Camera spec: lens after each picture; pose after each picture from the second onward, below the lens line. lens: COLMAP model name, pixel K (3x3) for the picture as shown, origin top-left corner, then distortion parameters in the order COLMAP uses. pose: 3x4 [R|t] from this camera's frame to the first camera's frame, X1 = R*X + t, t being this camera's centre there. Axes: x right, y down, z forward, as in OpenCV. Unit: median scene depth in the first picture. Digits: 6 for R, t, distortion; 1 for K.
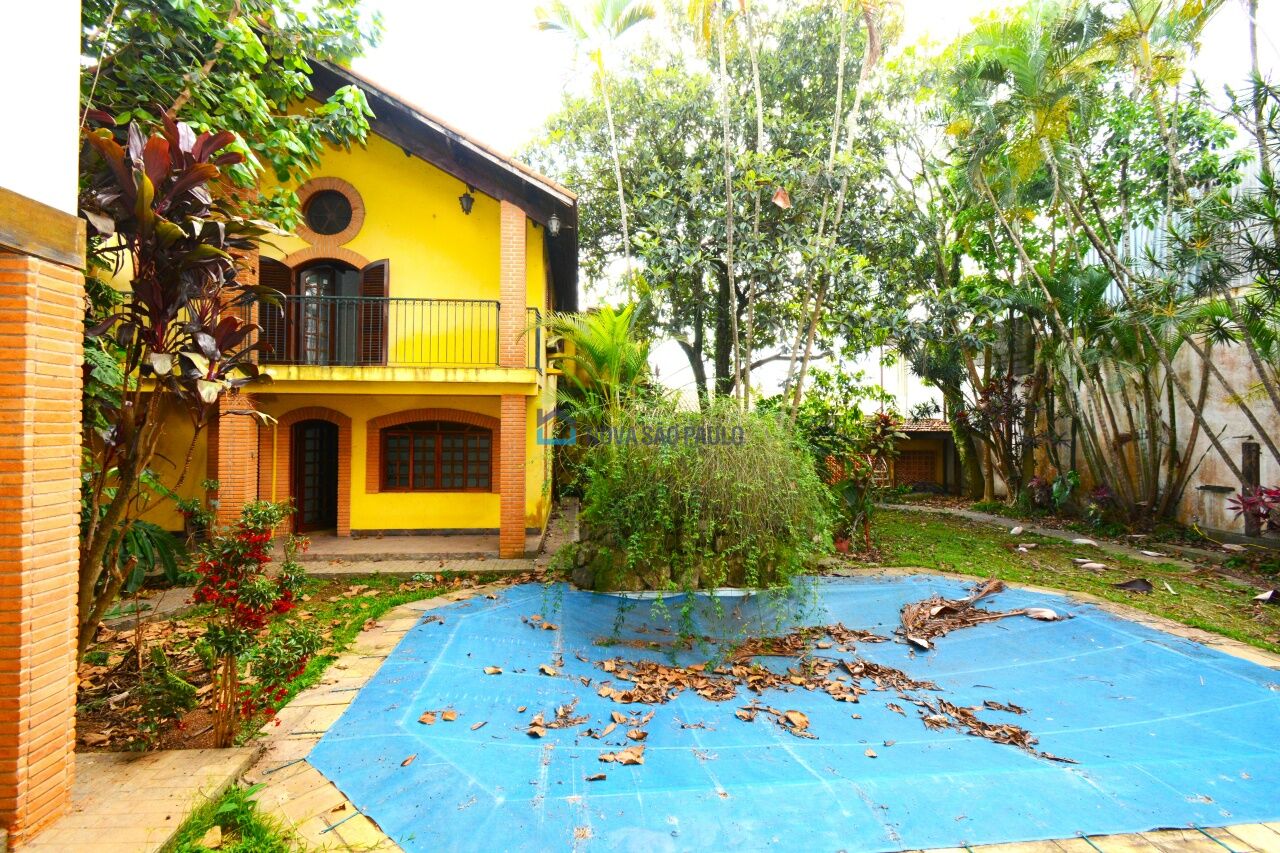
lens RADIAL K [[575.2, 0, 640.0], [0, 575.2, 426.5], [0, 0, 1]] dist [-0.000891, 0.000312]
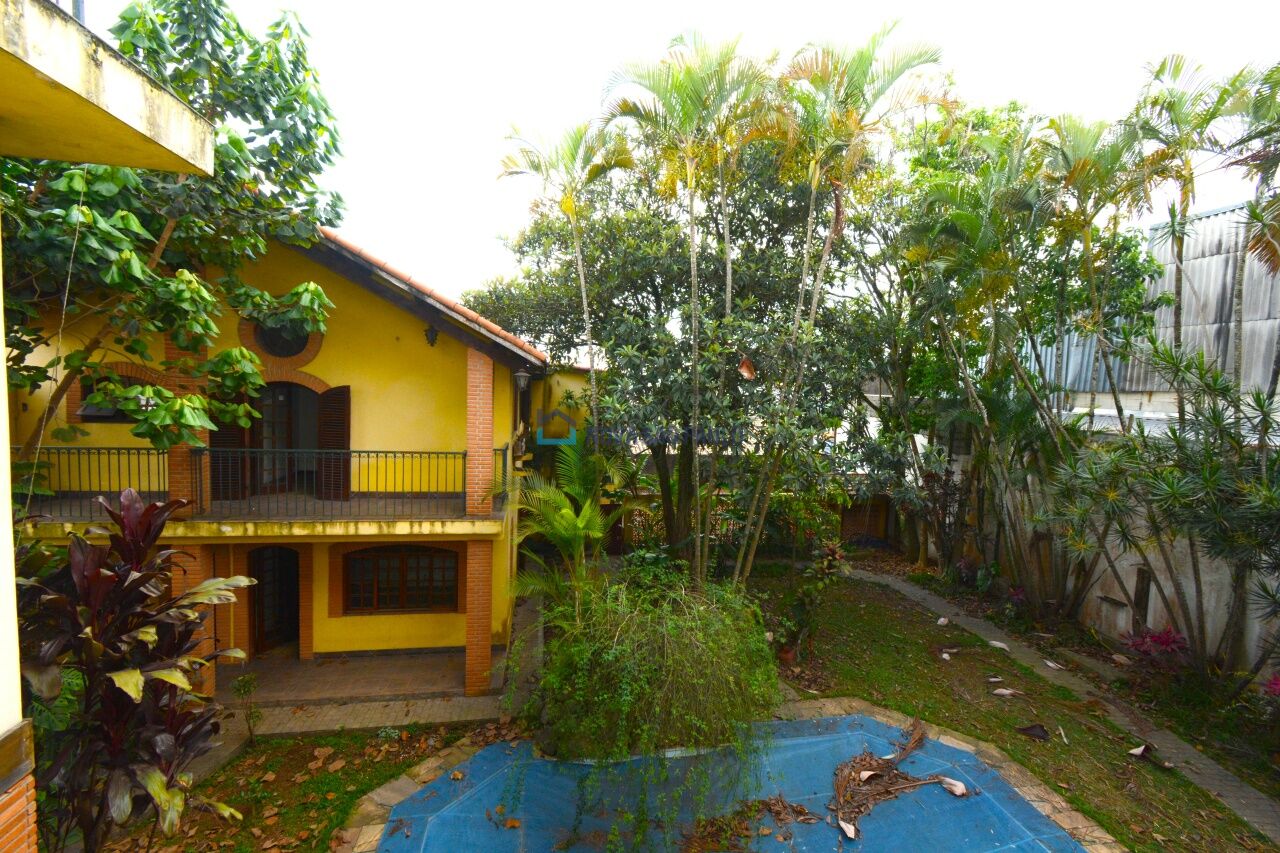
lens RADIAL K [[562.6, 0, 654.8], [0, 562.6, 425.2], [0, 0, 1]] dist [0.003675, -0.000437]
pose [[0.995896, 0.022936, 0.087548, -0.002850], [-0.029808, 0.996506, 0.078016, -0.329567], [-0.085452, -0.080306, 0.993101, -0.000196]]
